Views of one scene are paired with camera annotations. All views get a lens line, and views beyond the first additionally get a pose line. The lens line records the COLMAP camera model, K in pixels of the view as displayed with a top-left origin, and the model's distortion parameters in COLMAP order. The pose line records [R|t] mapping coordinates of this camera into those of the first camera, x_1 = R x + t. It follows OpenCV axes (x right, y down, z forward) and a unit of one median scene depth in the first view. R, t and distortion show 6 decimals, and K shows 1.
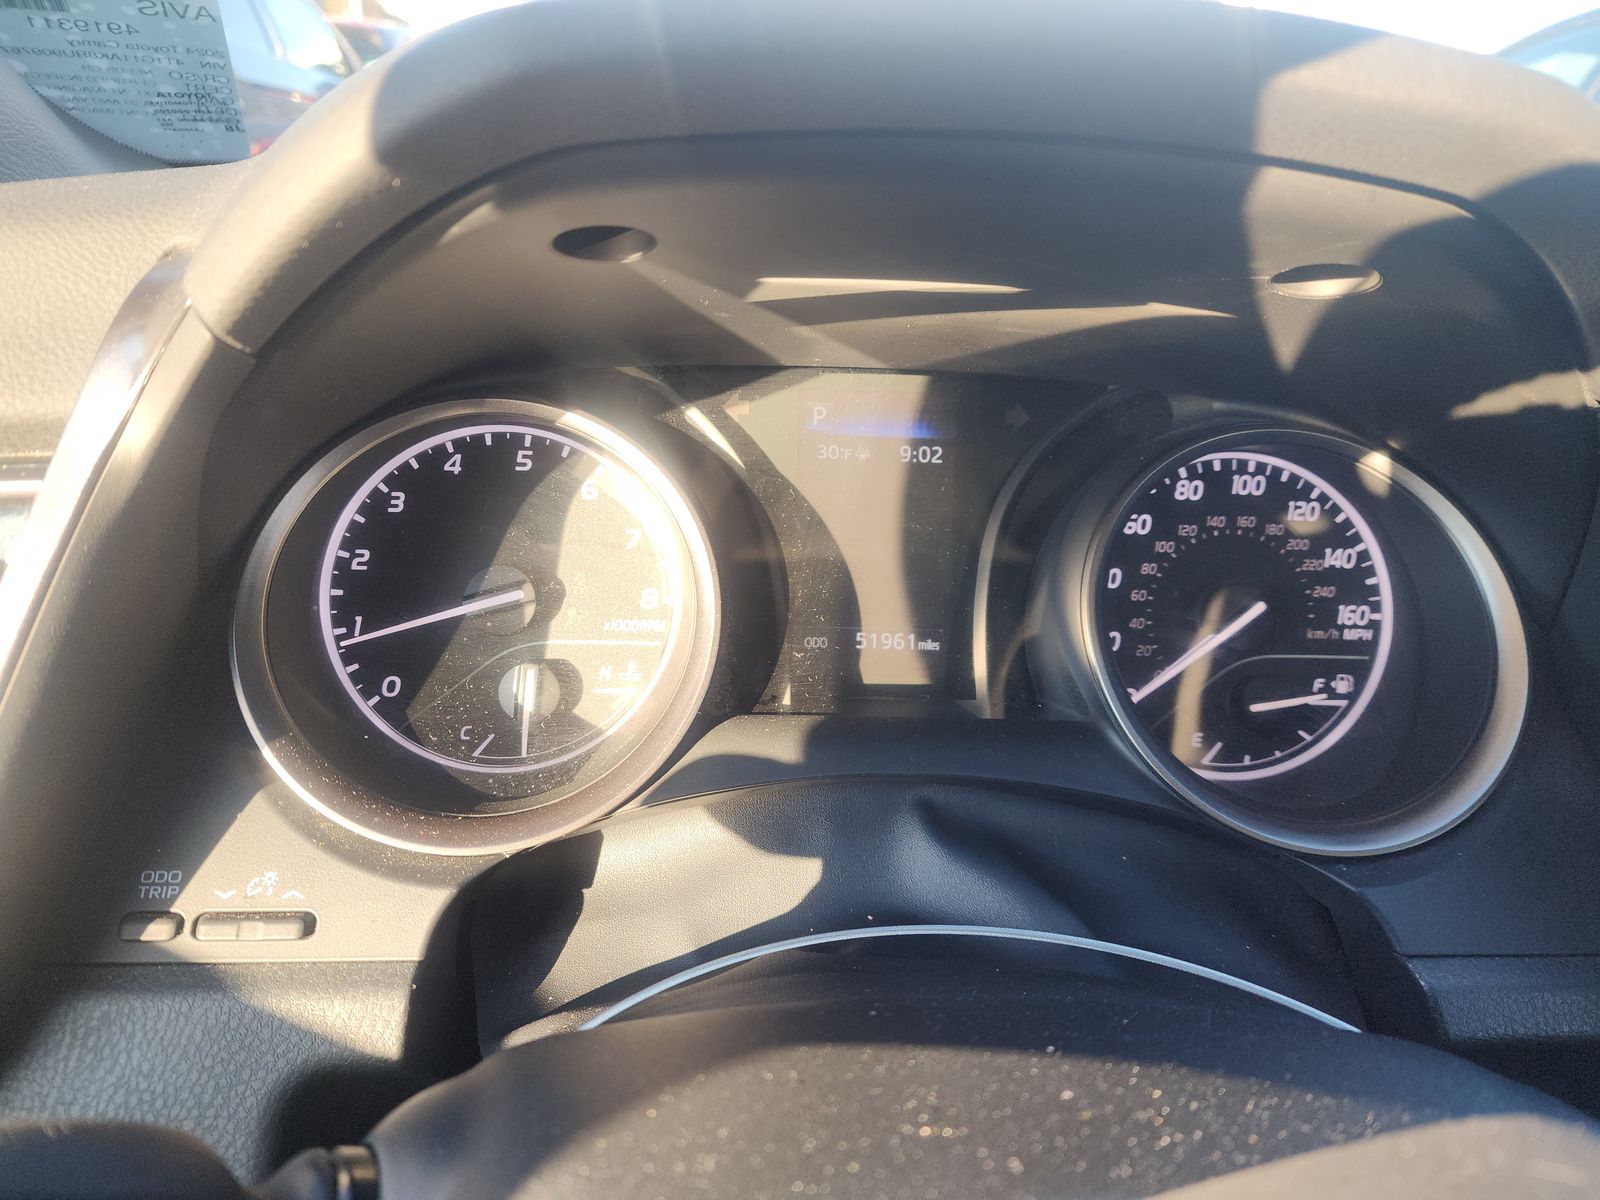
lens RADIAL K [[1043.2, 0, 800.0], [0, 1043.2, 600.0], [0, 0, 1]] dist [0.052340, -0.049175]
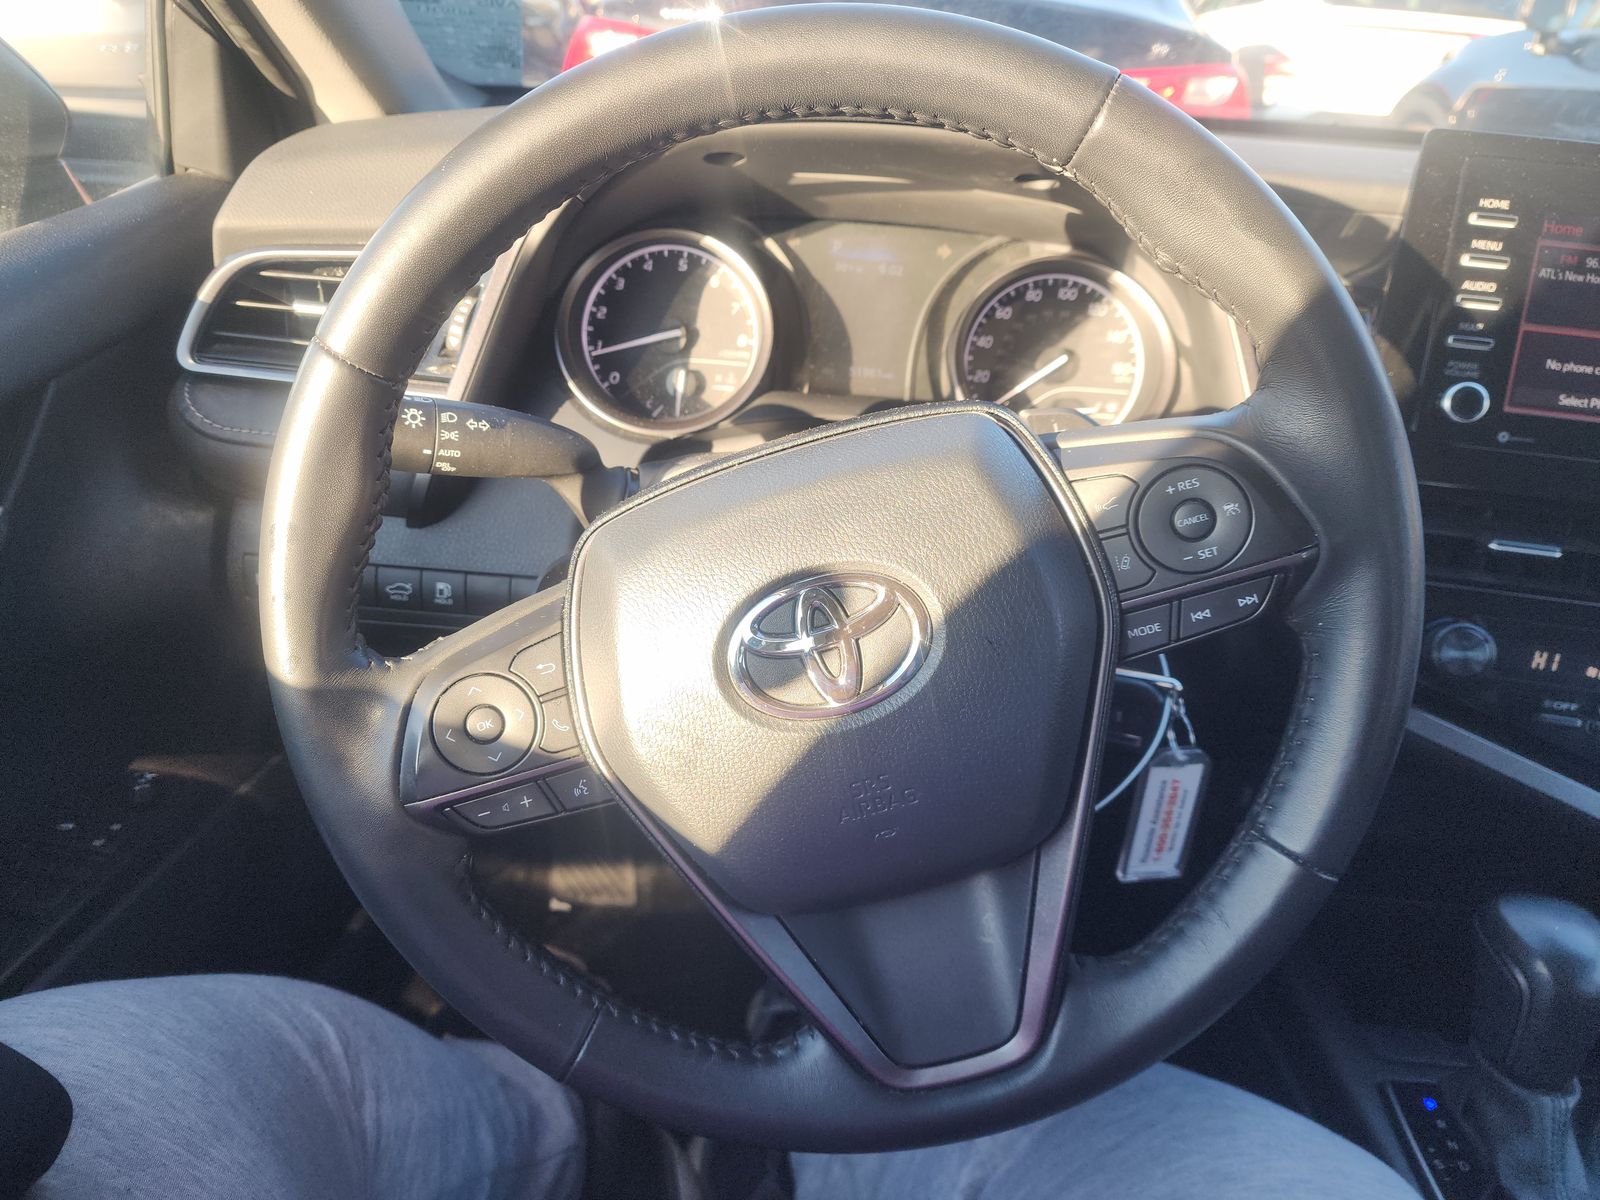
lens RADIAL K [[1043.2, 0, 800.0], [0, 1043.2, 600.0], [0, 0, 1]] dist [0.052340, -0.049175]
pose [[0.991322, 0.068609, -0.112131, 0.219219], [-0.056635, 0.992678, 0.106689, 0.270106], [0.118630, -0.099412, 0.987950, -0.985794]]
